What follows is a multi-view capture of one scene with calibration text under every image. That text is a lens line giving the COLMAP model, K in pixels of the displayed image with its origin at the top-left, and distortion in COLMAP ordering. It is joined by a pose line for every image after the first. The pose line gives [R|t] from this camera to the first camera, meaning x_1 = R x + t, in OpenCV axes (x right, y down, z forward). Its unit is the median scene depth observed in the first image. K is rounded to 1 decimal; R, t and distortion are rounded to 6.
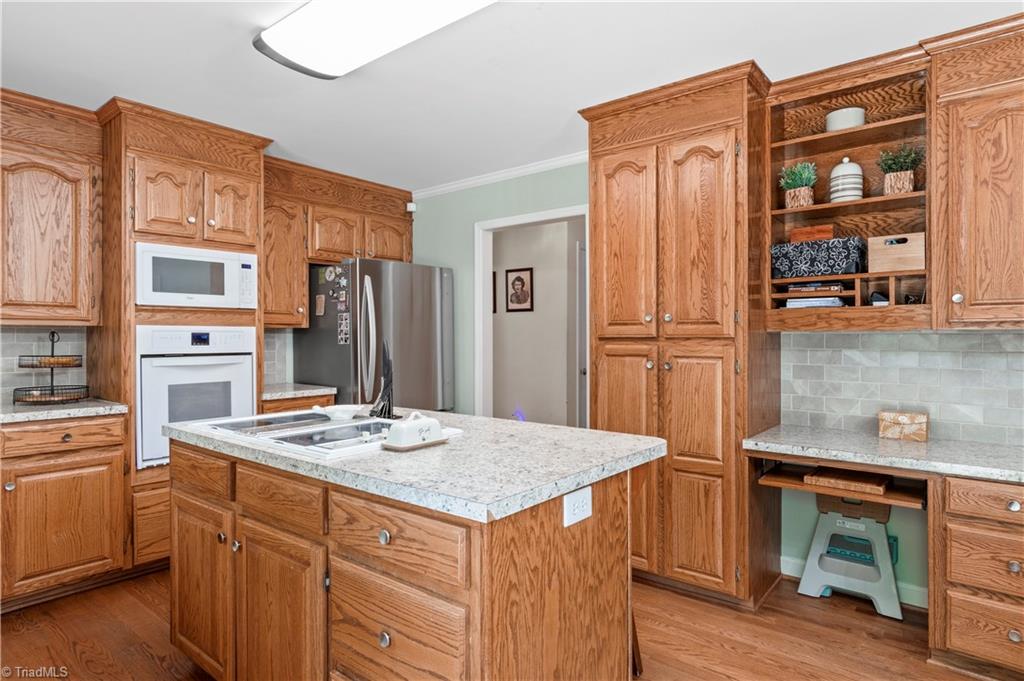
lens RADIAL K [[574.1, 0, 534.4], [0, 574.1, 337.2], [0, 0, 1]] dist [0.001252, 0.000039]
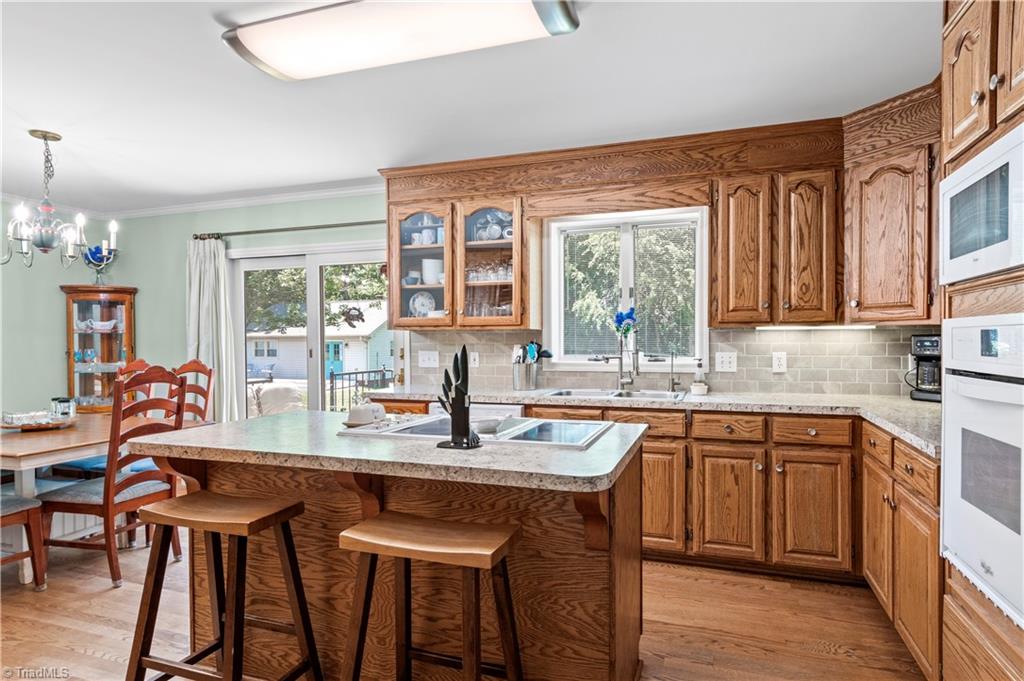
lens RADIAL K [[563.8, 0, 533.8], [0, 563.8, 351.8], [0, 0, 1]] dist [0.004164, 0.000818]
pose [[-0.943488, 0.009435, -0.331271, -0.081528], [0.002853, 0.999789, 0.020348, 0.000088], [0.331393, 0.018253, -0.943316, 1.395156]]
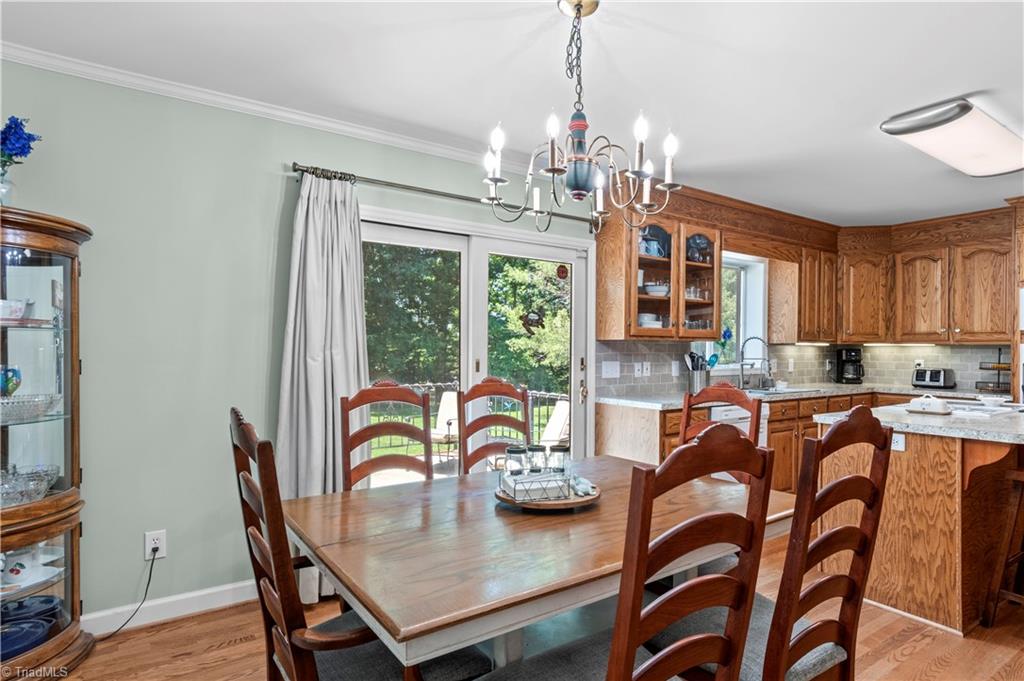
lens RADIAL K [[563.8, 0, 533.8], [0, 563.8, 351.8], [0, 0, 1]] dist [0.004164, 0.000818]
pose [[-0.287730, 0.002124, -0.957709, 1.066162], [-0.003220, 0.999990, 0.003185, -0.000748], [0.957706, 0.004000, -0.287720, 0.200589]]
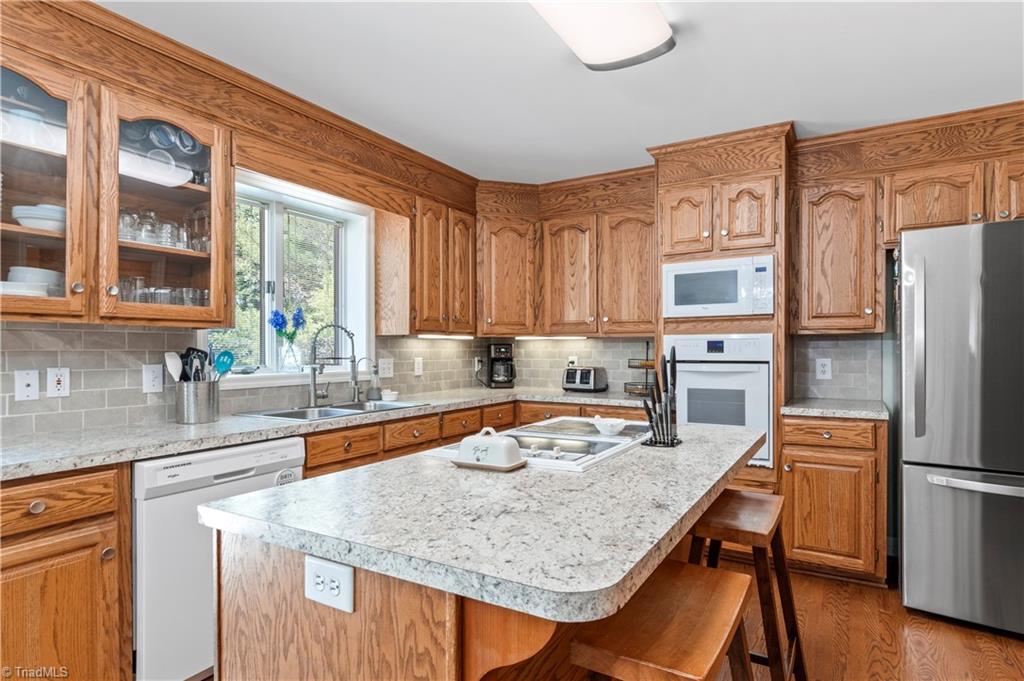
lens RADIAL K [[548.0, 0, 532.6], [0, 548.0, 352.3], [0, 0, 1]] dist [-0.003277, -0.001084]
pose [[0.139064, 0.005896, -0.990266, 0.372104], [0.003087, 0.999975, 0.006387, 0.005915], [0.990279, -0.003946, 0.139042, 0.562634]]
